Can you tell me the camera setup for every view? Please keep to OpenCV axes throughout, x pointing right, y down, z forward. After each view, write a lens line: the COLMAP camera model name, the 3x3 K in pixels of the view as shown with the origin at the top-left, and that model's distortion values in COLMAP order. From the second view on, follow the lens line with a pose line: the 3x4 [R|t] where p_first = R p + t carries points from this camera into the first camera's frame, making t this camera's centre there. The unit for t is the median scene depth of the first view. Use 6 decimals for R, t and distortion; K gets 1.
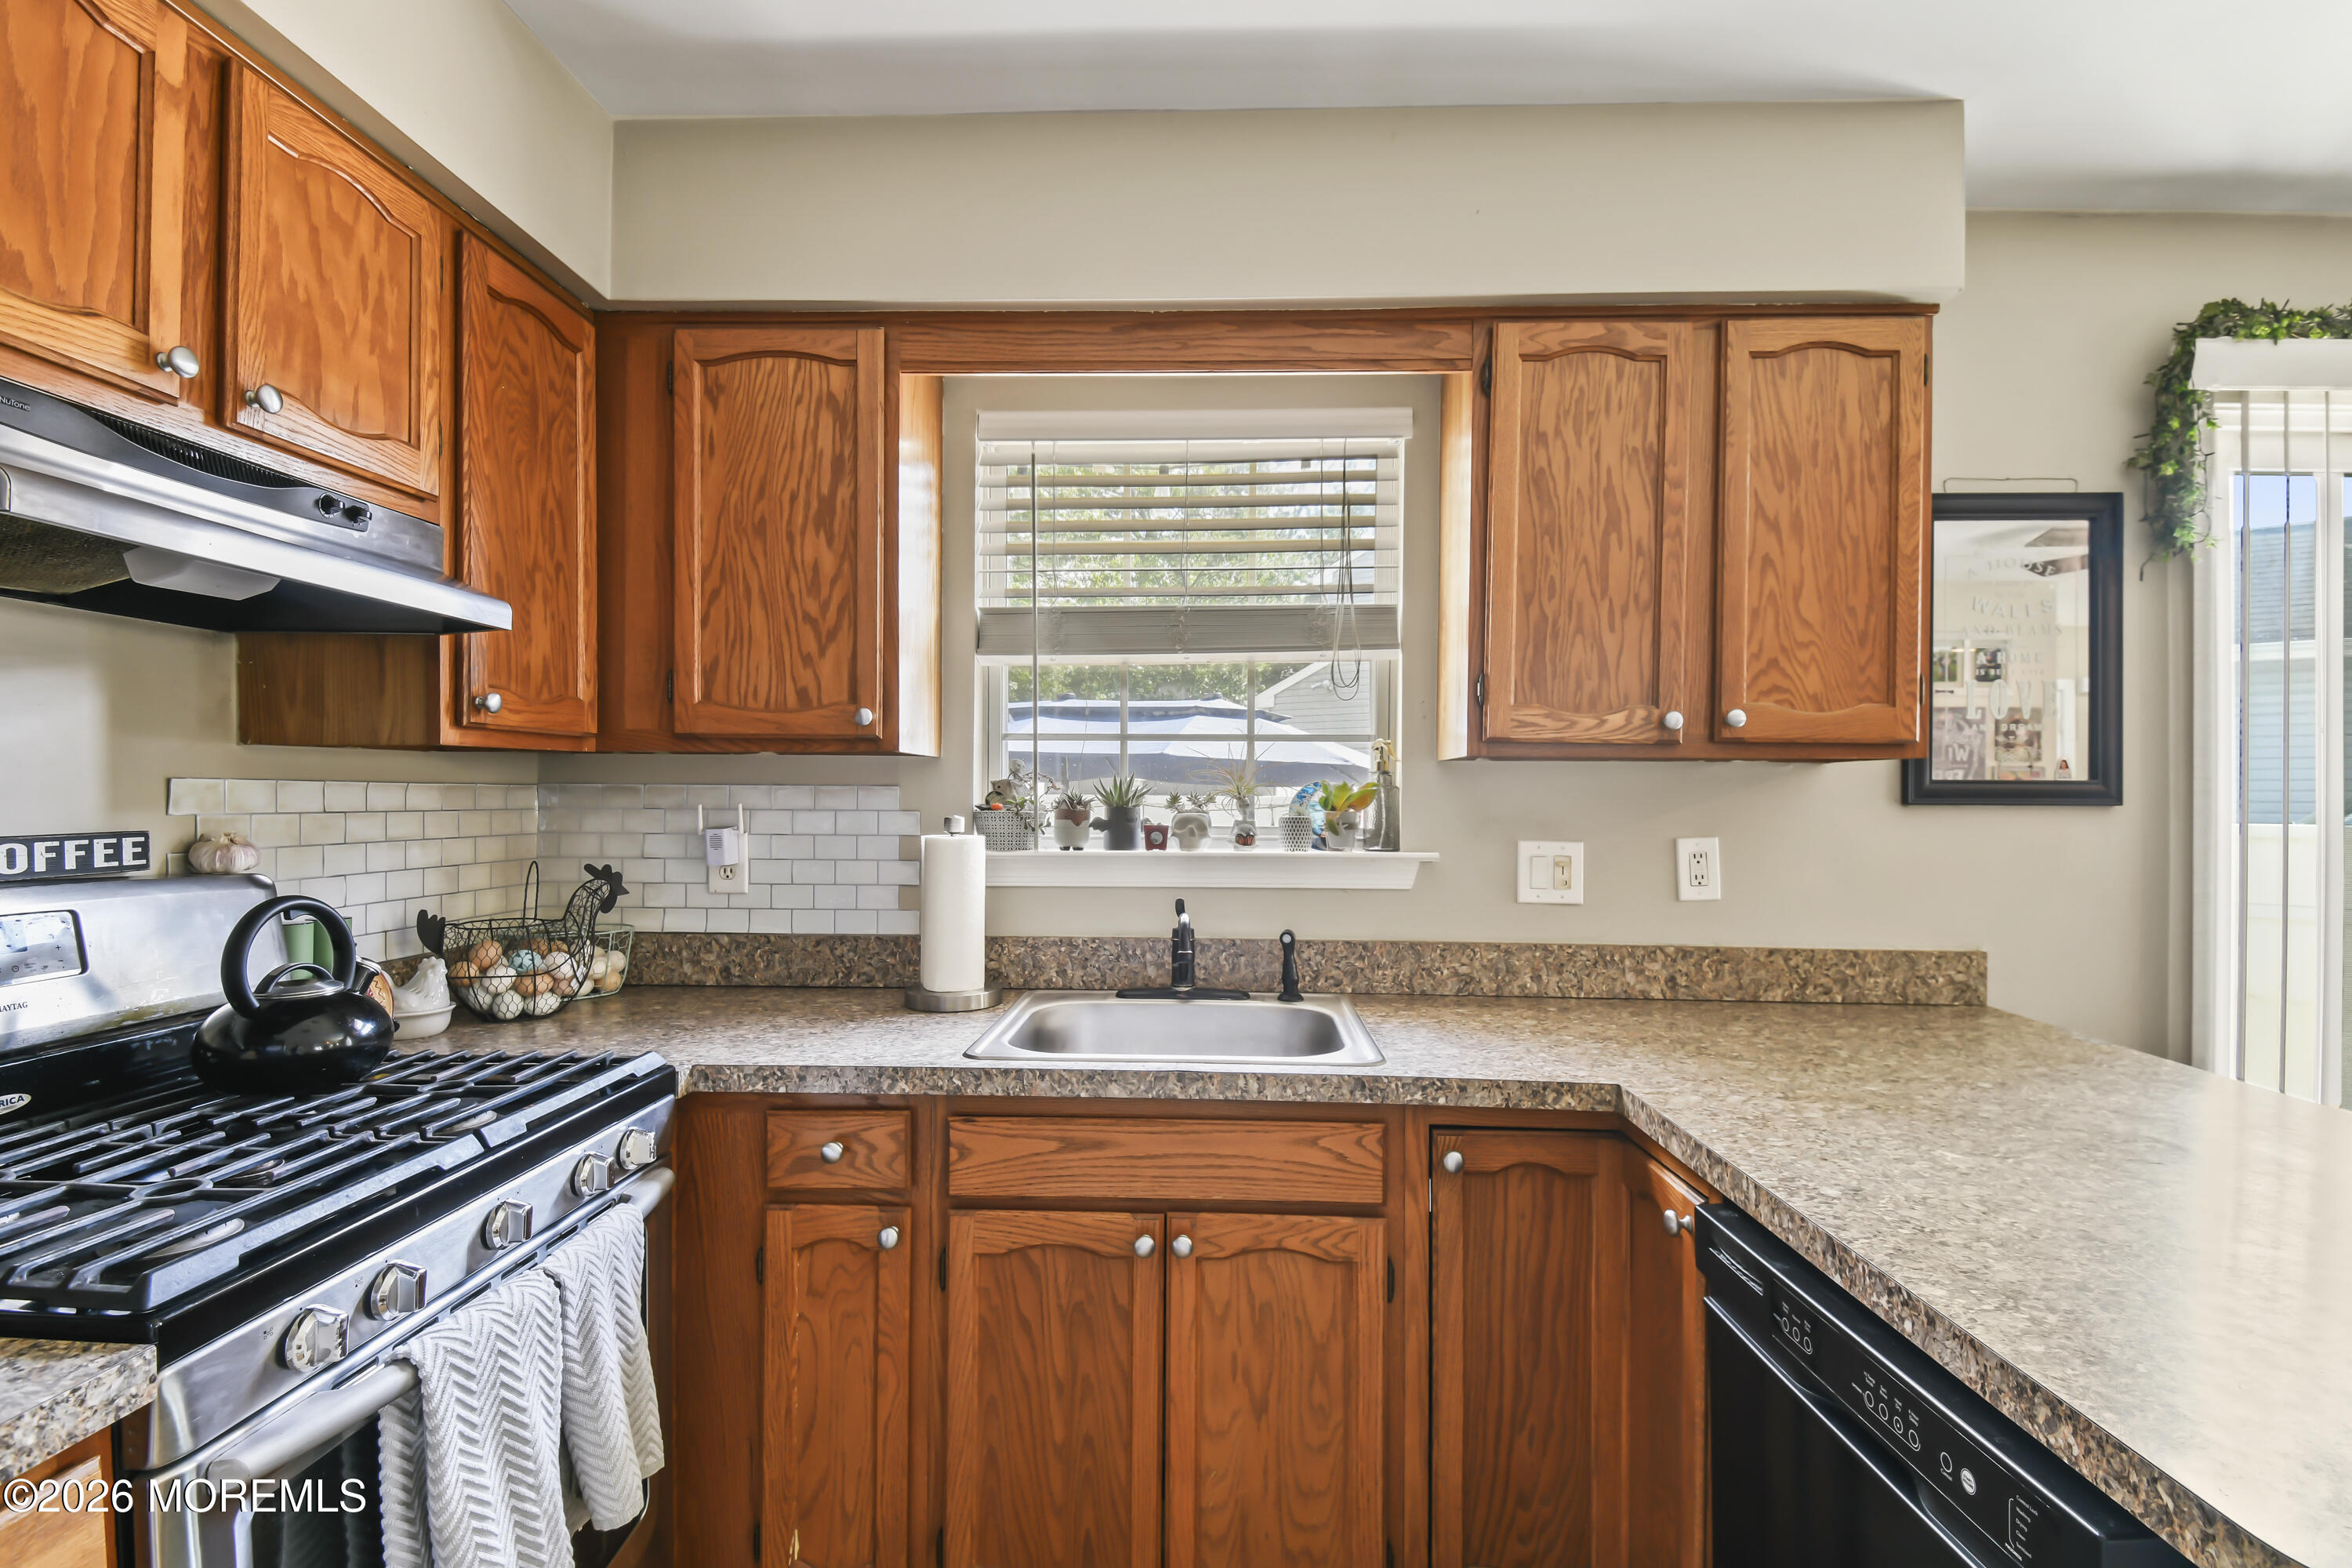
lens RADIAL K [[1100.5, 0, 1171.7], [0, 1100.5, 795.1], [0, 0, 1]] dist [0.046583, -0.038952]
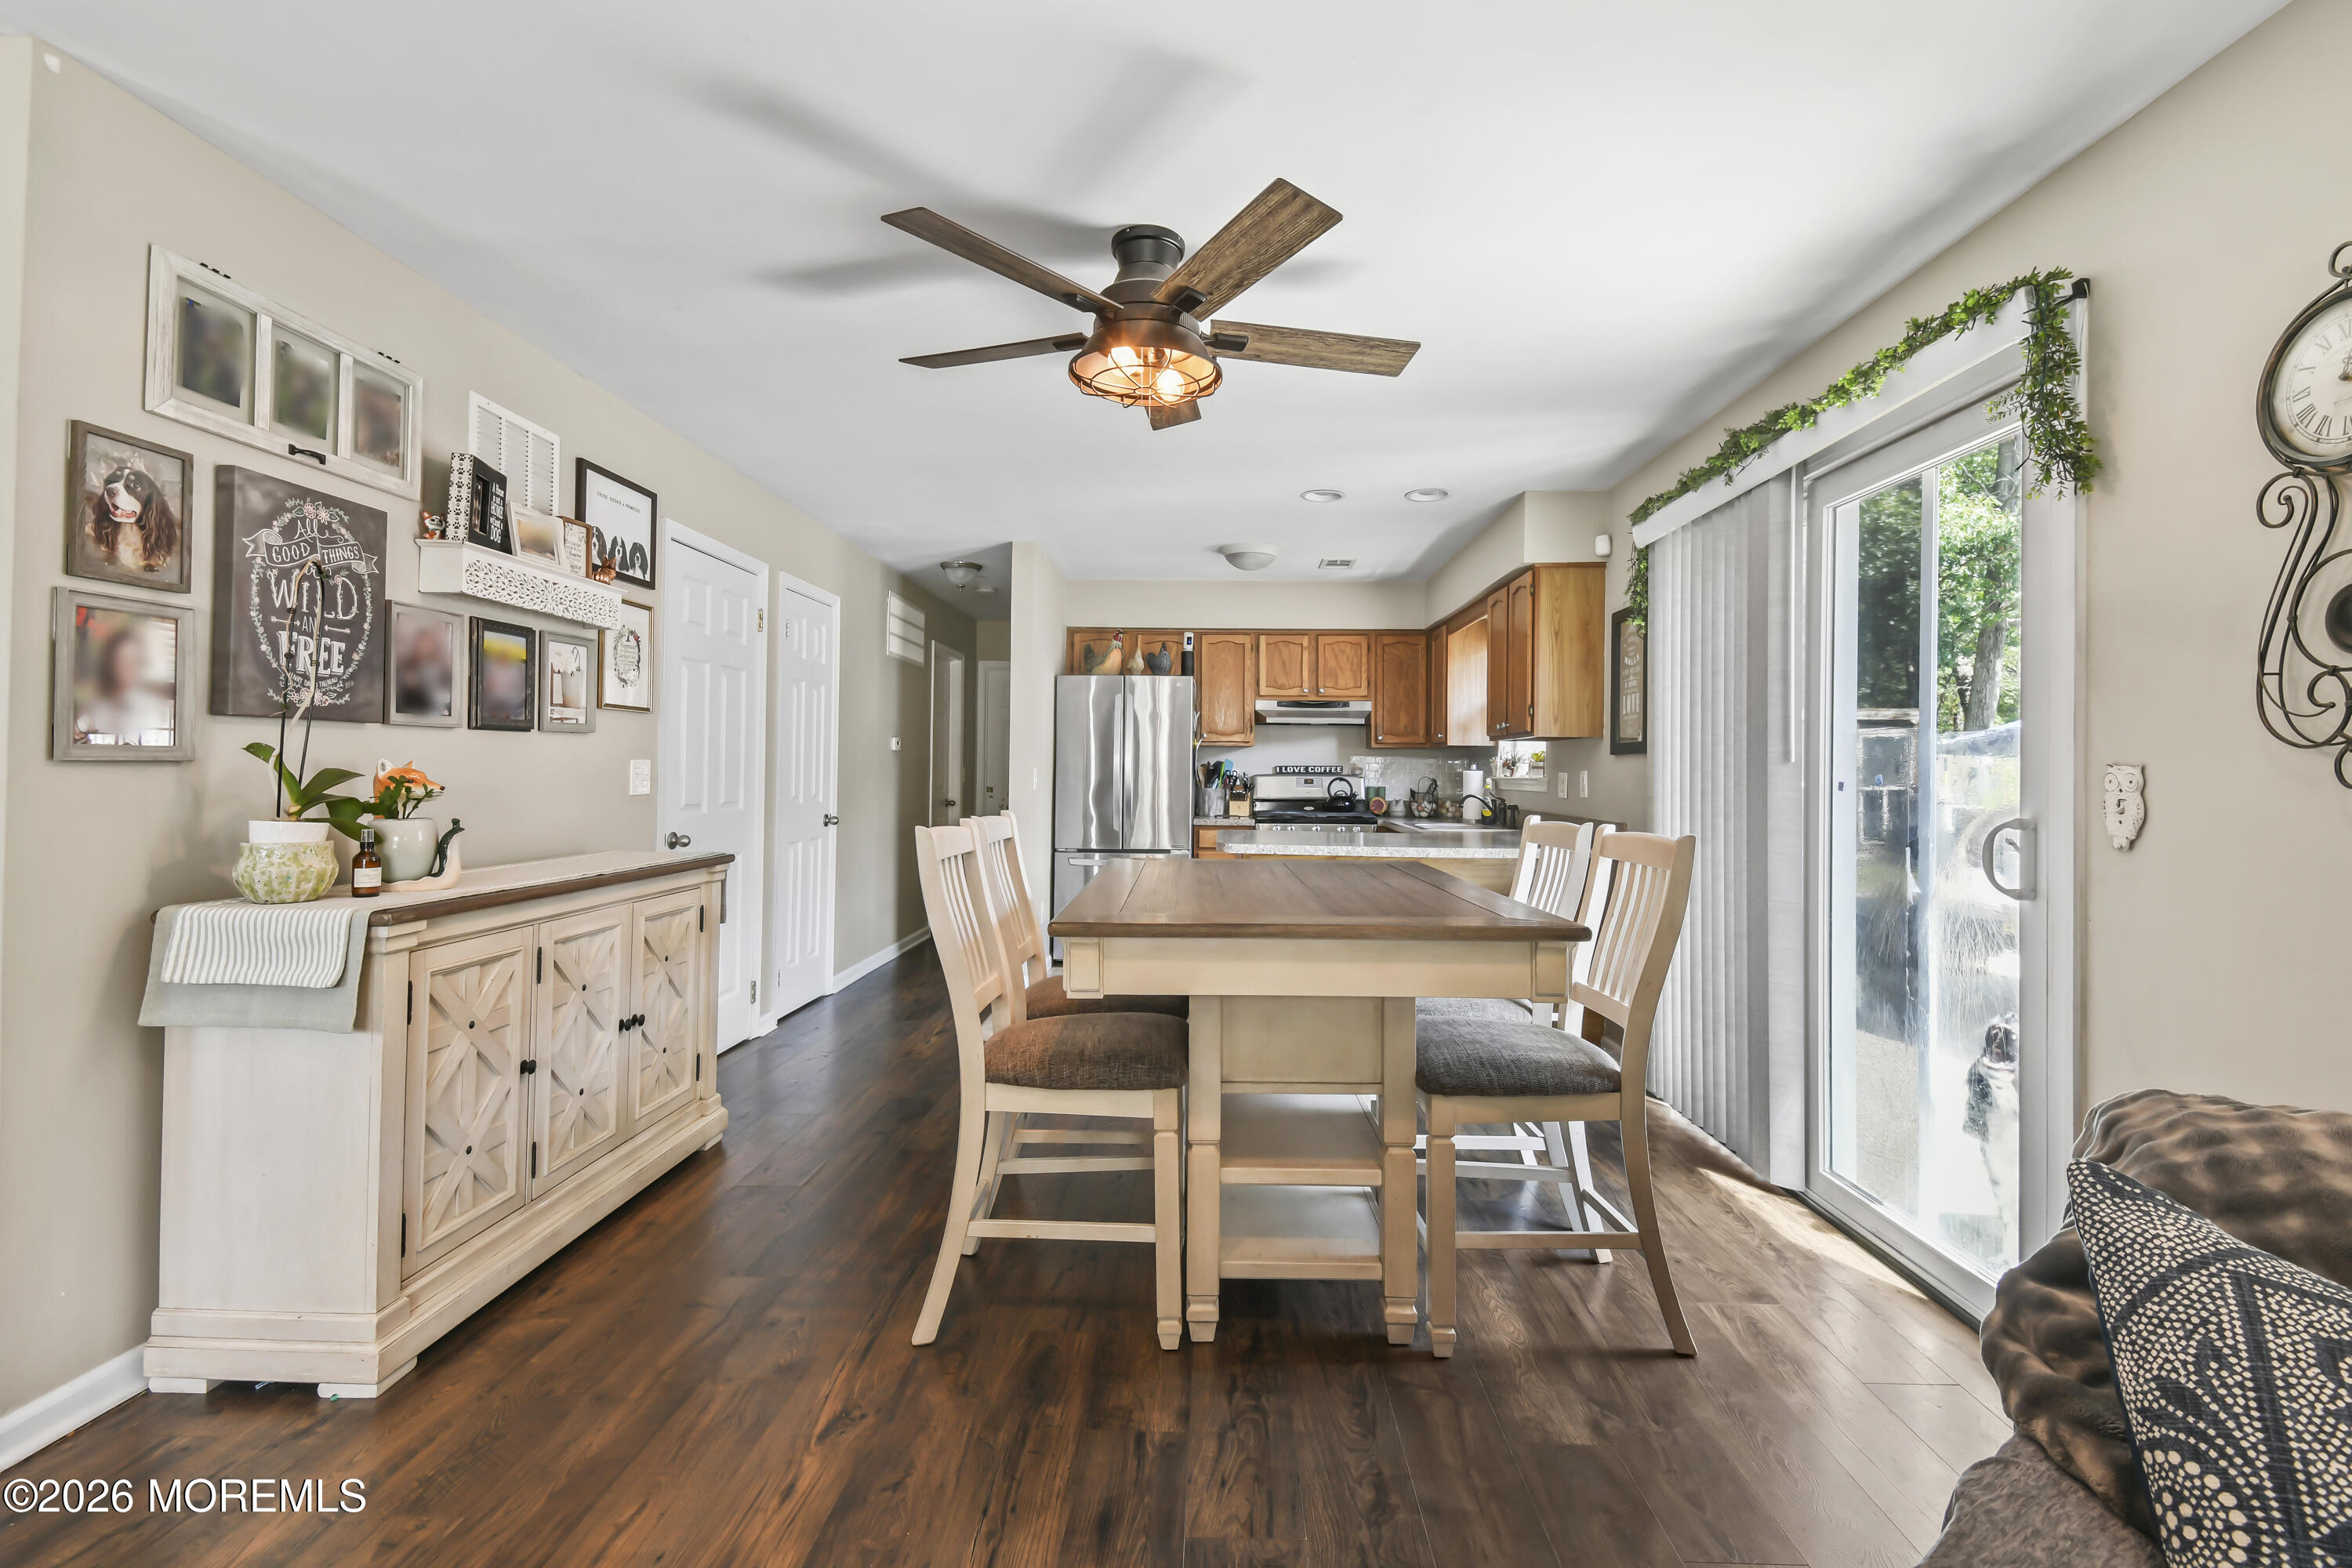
lens RADIAL K [[1048.2, 0, 1184.3], [0, 1048.2, 748.1], [0, 0, 1]] dist [0.035595, -0.032023]
pose [[0.002640, -0.027596, -0.999616, 3.162240], [-0.012977, 0.999534, -0.027628, 0.074272], [0.999912, 0.013045, 0.002281, 0.180124]]
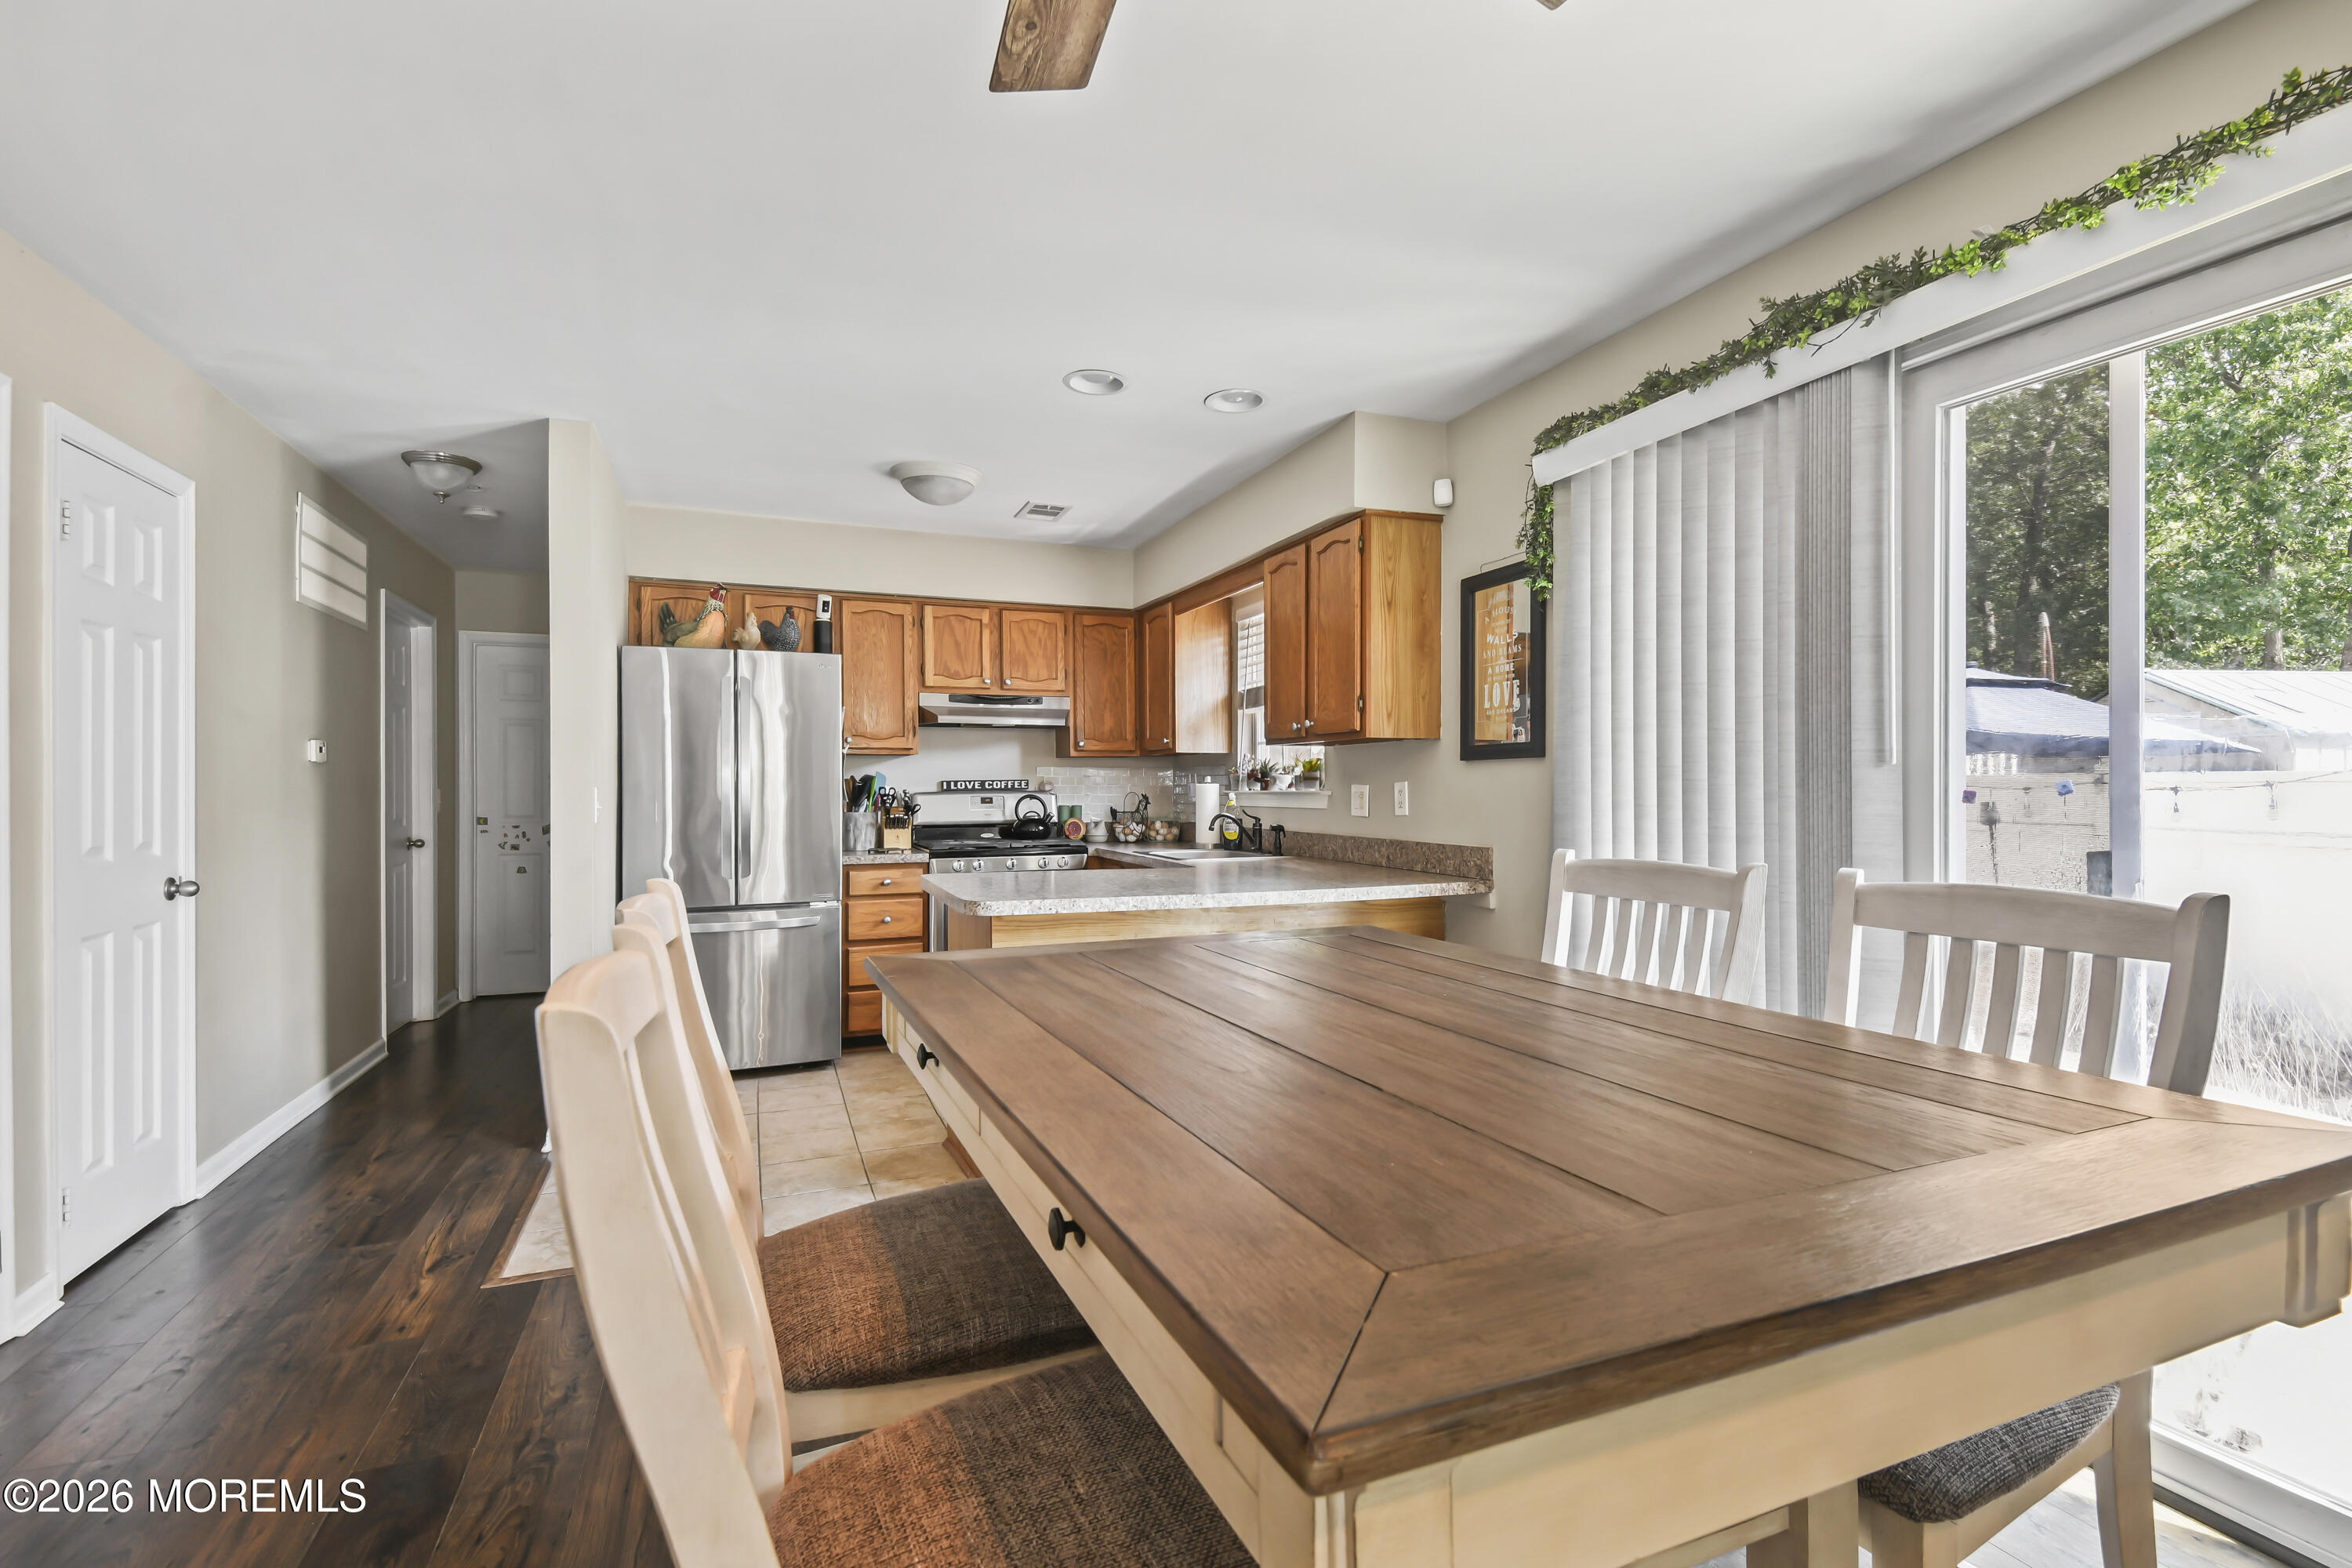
lens RADIAL K [[1079.2, 0, 1176.0], [0, 1079.2, 784.0], [0, 0, 1]] dist [0.048413, -0.036639]
pose [[0.397614, -0.010140, -0.917497, 2.329248], [0.002800, 0.999948, -0.009838, 0.069508], [0.917549, 0.001343, 0.397621, -0.076990]]
